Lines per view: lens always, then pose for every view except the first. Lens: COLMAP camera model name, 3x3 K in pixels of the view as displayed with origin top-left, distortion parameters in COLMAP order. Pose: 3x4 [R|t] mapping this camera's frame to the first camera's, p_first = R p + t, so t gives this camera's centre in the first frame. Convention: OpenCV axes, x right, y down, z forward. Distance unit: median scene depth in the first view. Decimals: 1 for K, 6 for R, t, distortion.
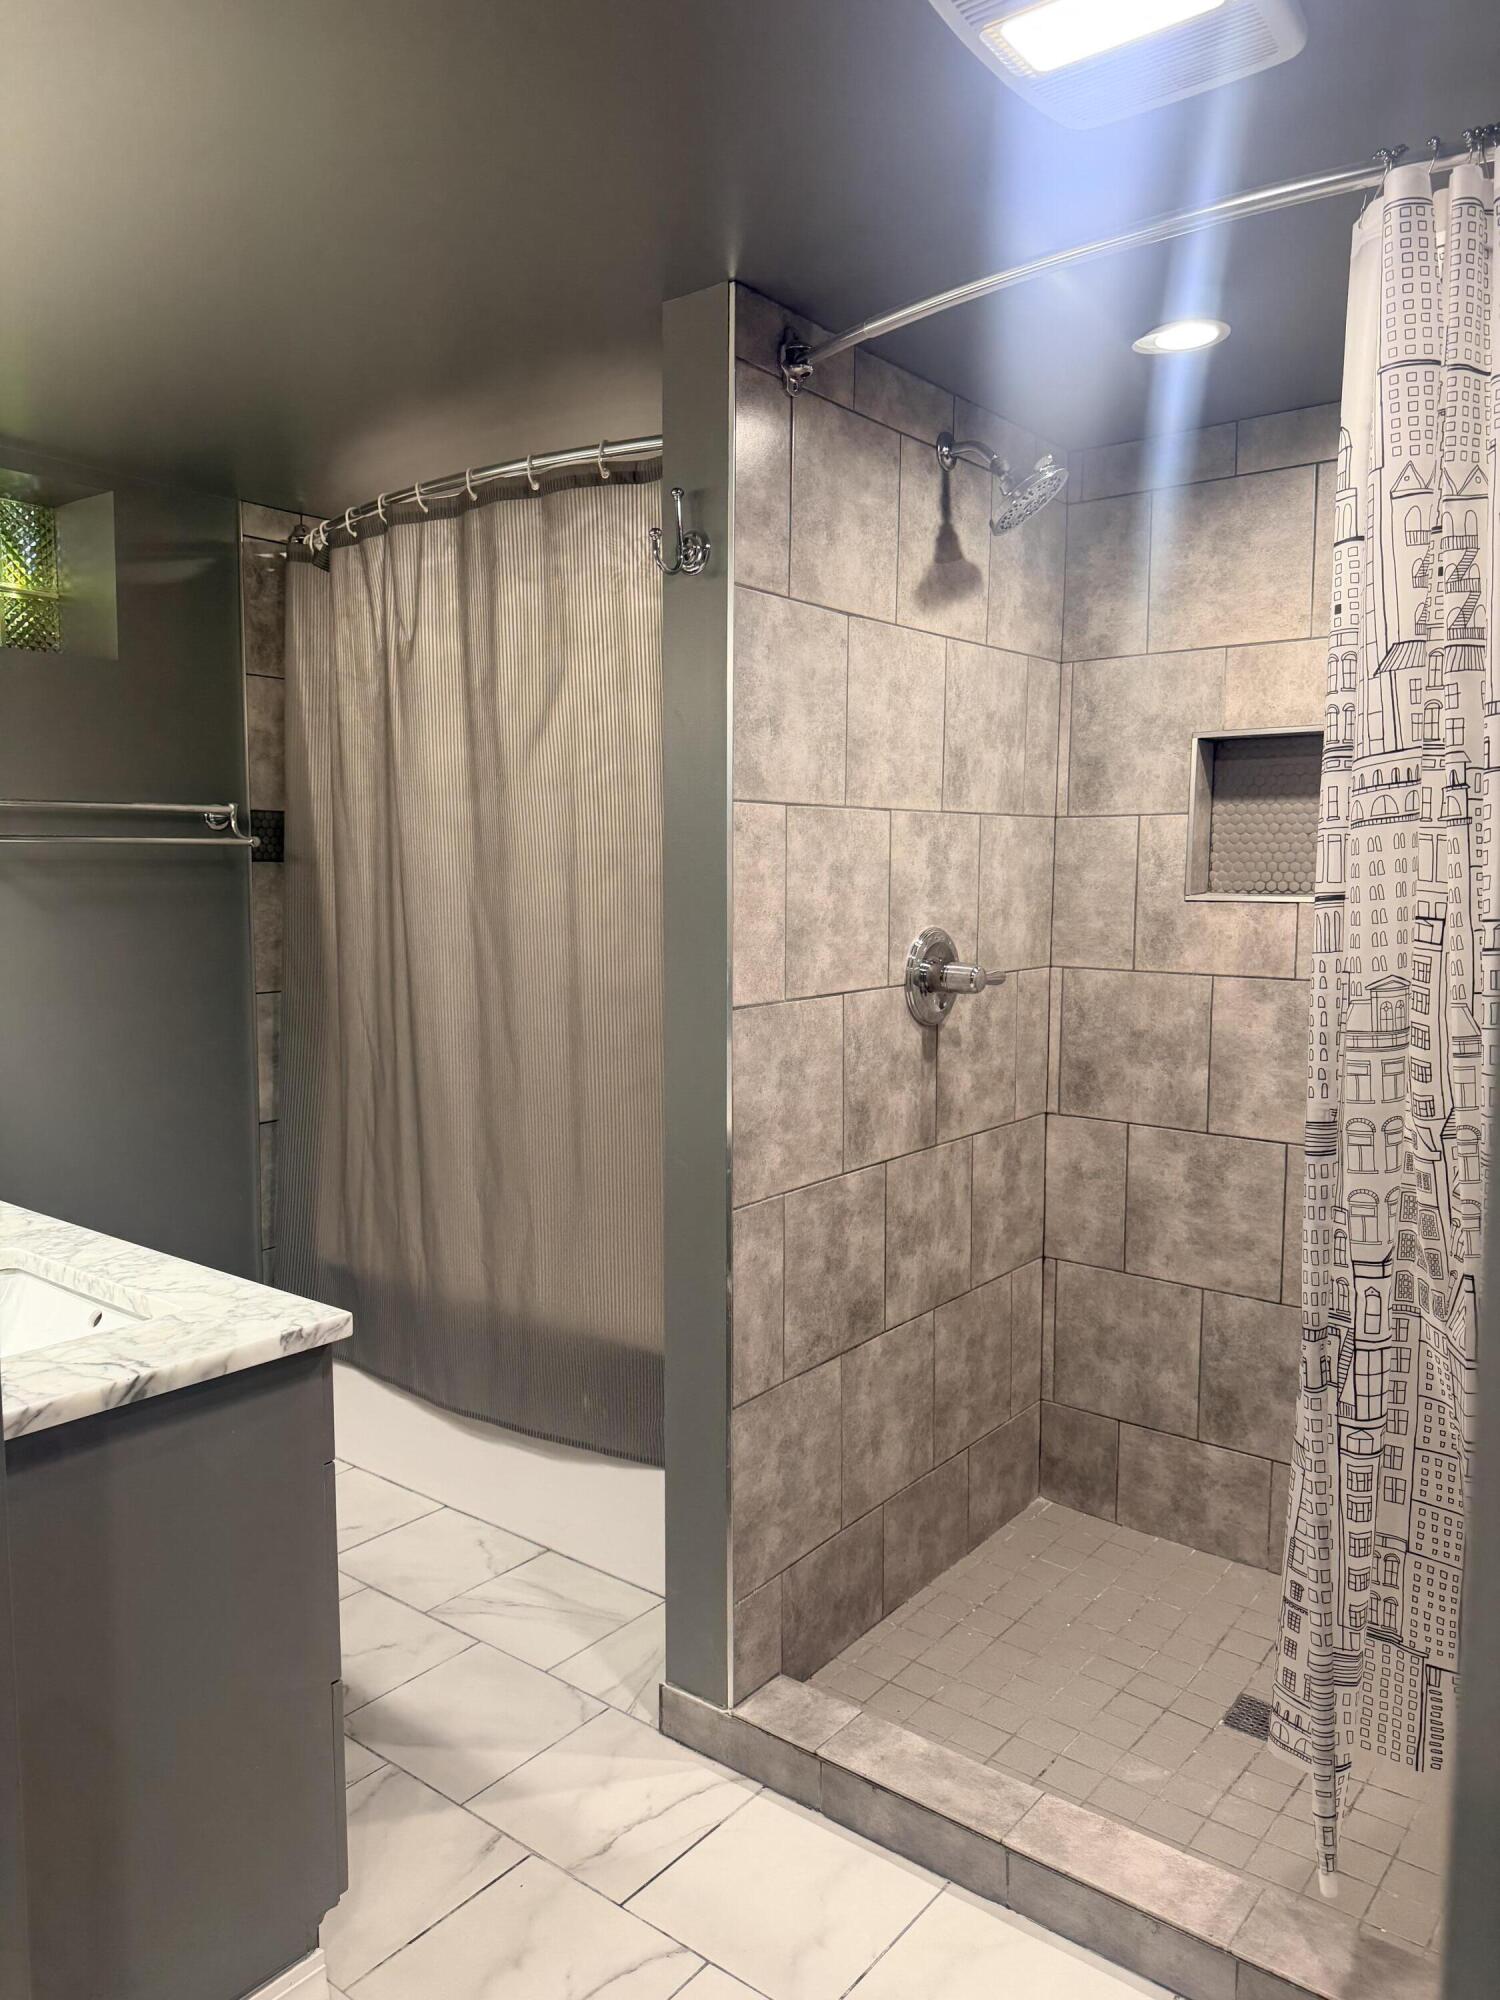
lens RADIAL K [[1403.4, 0, 743.3], [0, 1403.4, 998.0], [0, 0, 1]] dist [0.055564, -0.060495]
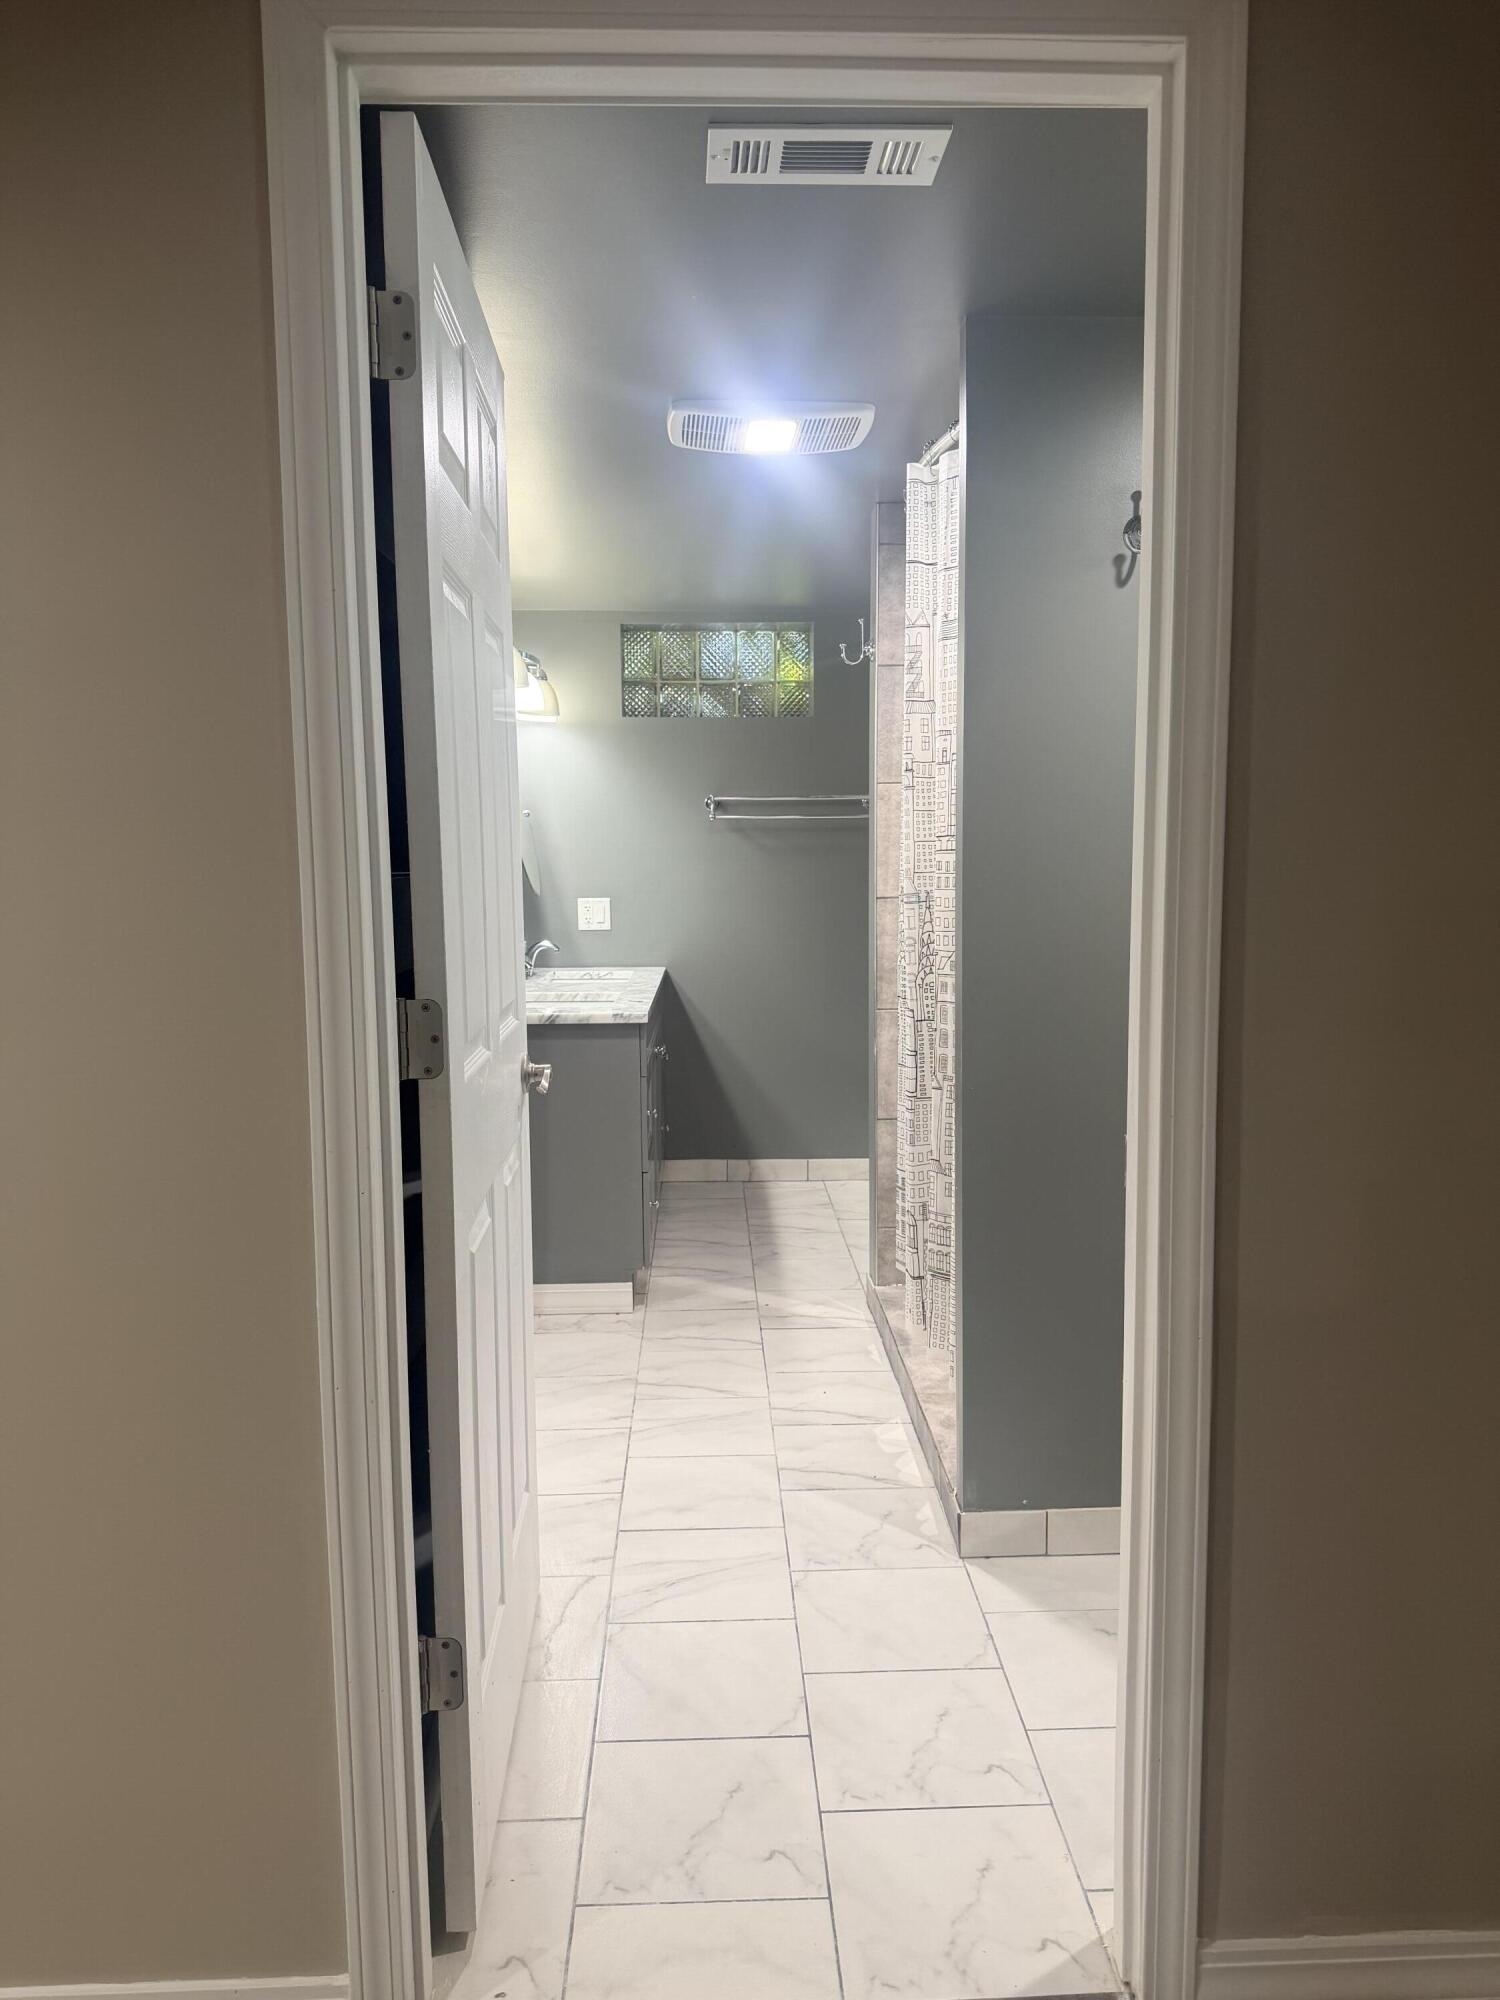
lens RADIAL K [[1374.0, 0, 769.2], [0, 1374.0, 1011.0], [0, 0, 1]] dist [0.063246, -0.248705]
pose [[0.655958, 0.081677, -0.750365, 1.196777], [-0.064555, 0.996556, 0.052042, 0.067021], [0.752032, 0.014302, 0.658971, -0.271272]]
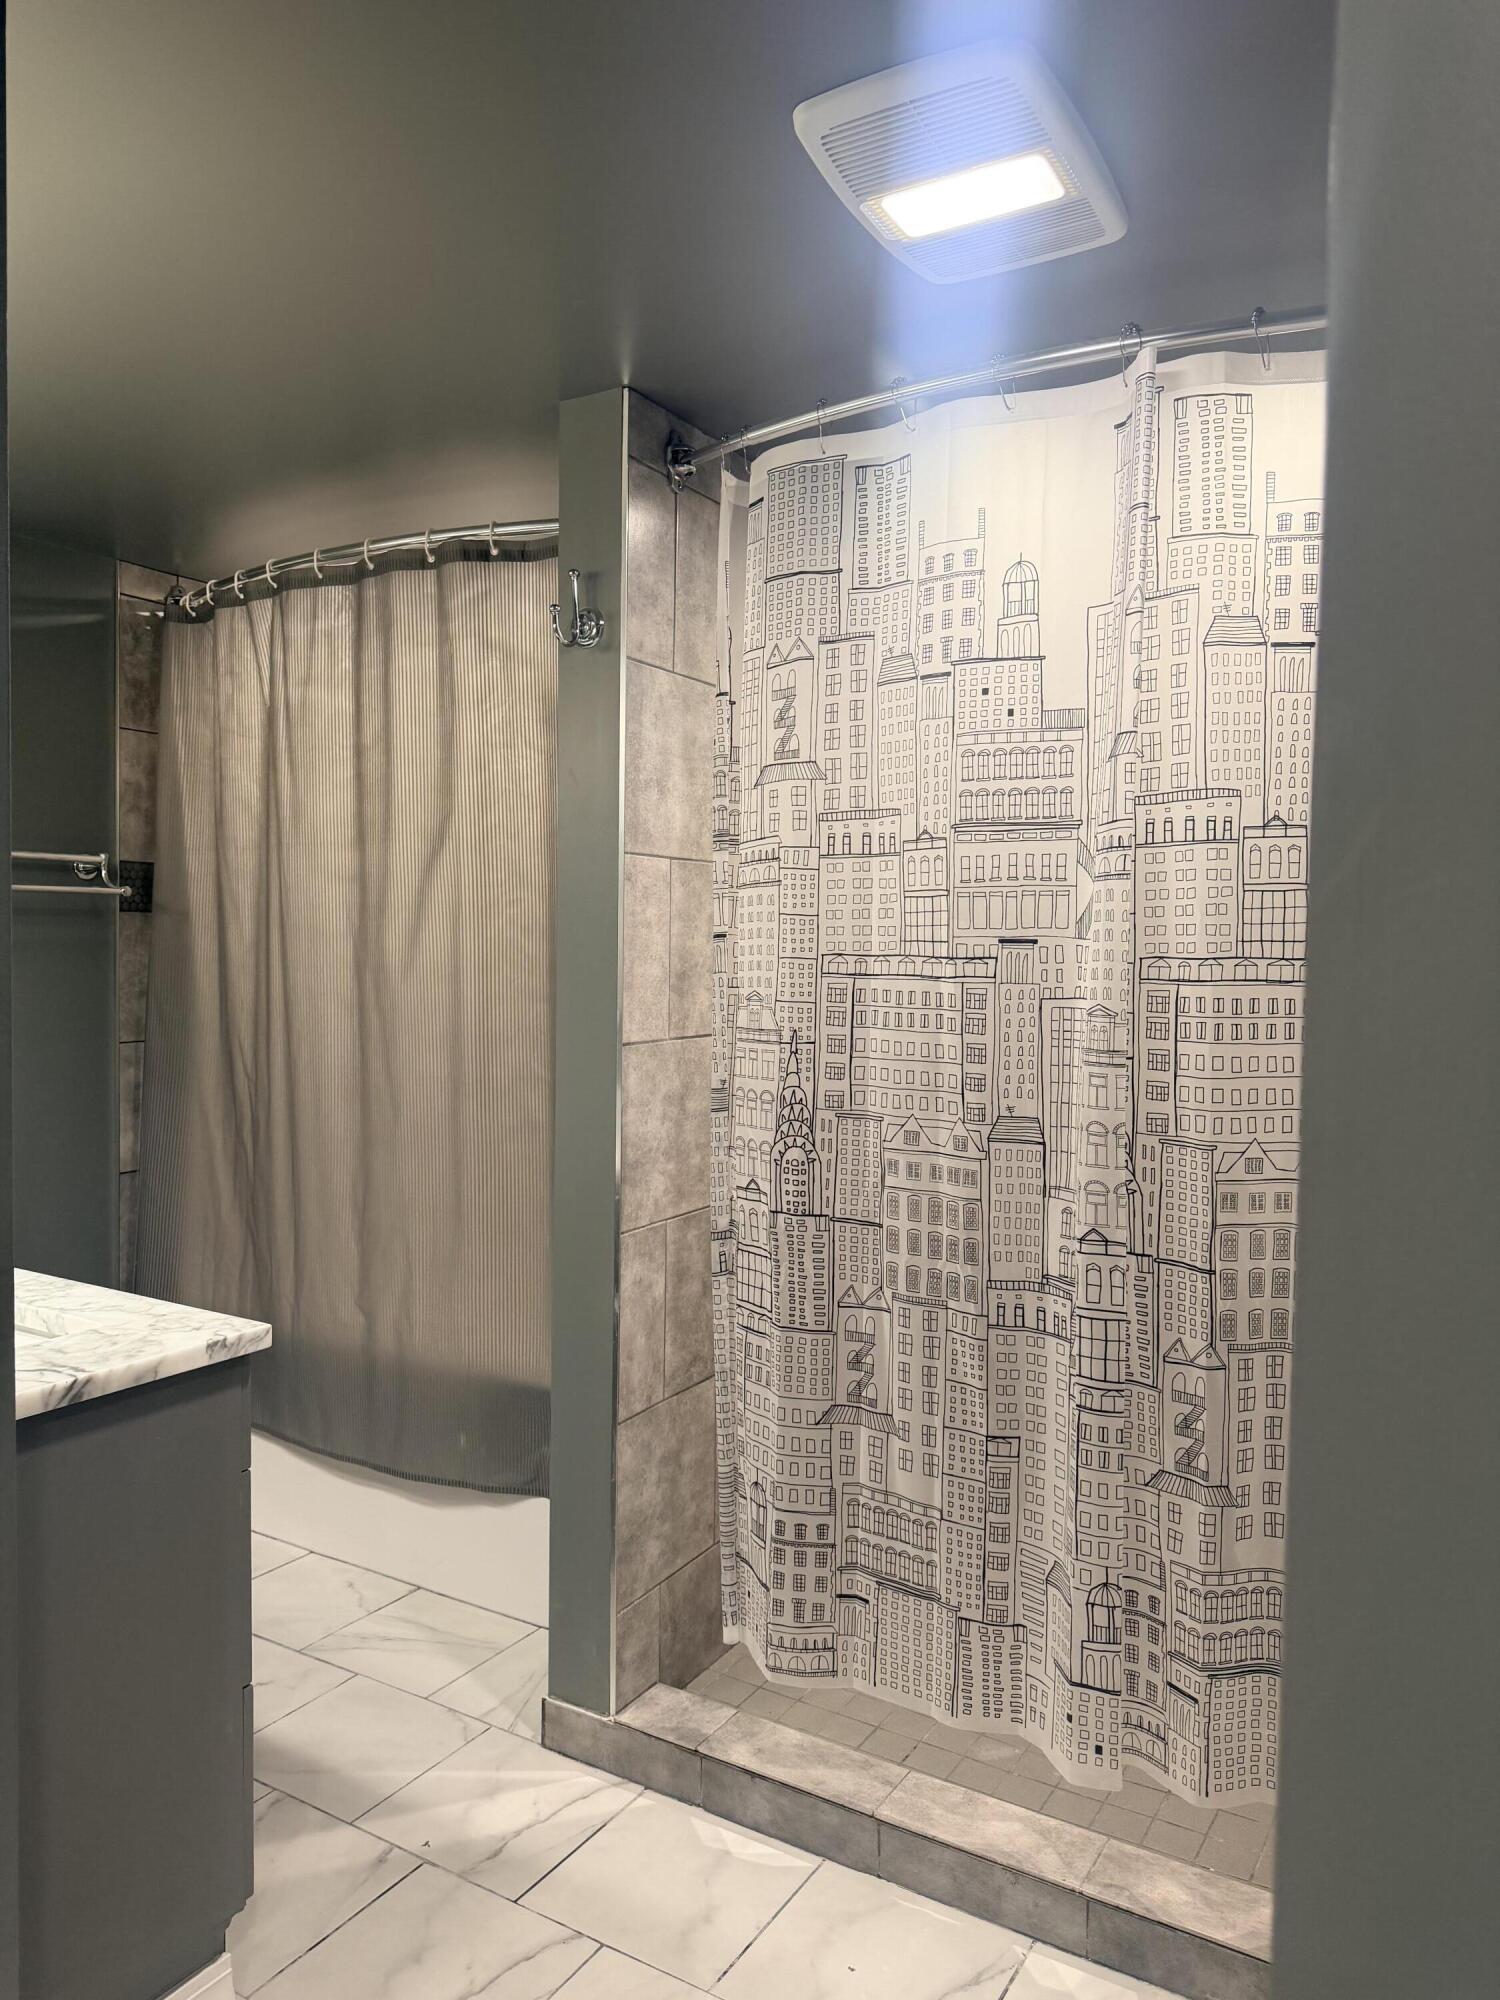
lens RADIAL K [[1403.4, 0, 743.3], [0, 1403.4, 998.0], [0, 0, 1]] dist [0.055564, -0.060495]
pose [[0.992317, 0.007512, 0.123490, -0.046951], [-0.000933, 0.998581, -0.053248, 0.027753], [-0.123714, 0.052724, 0.990916, -0.077800]]
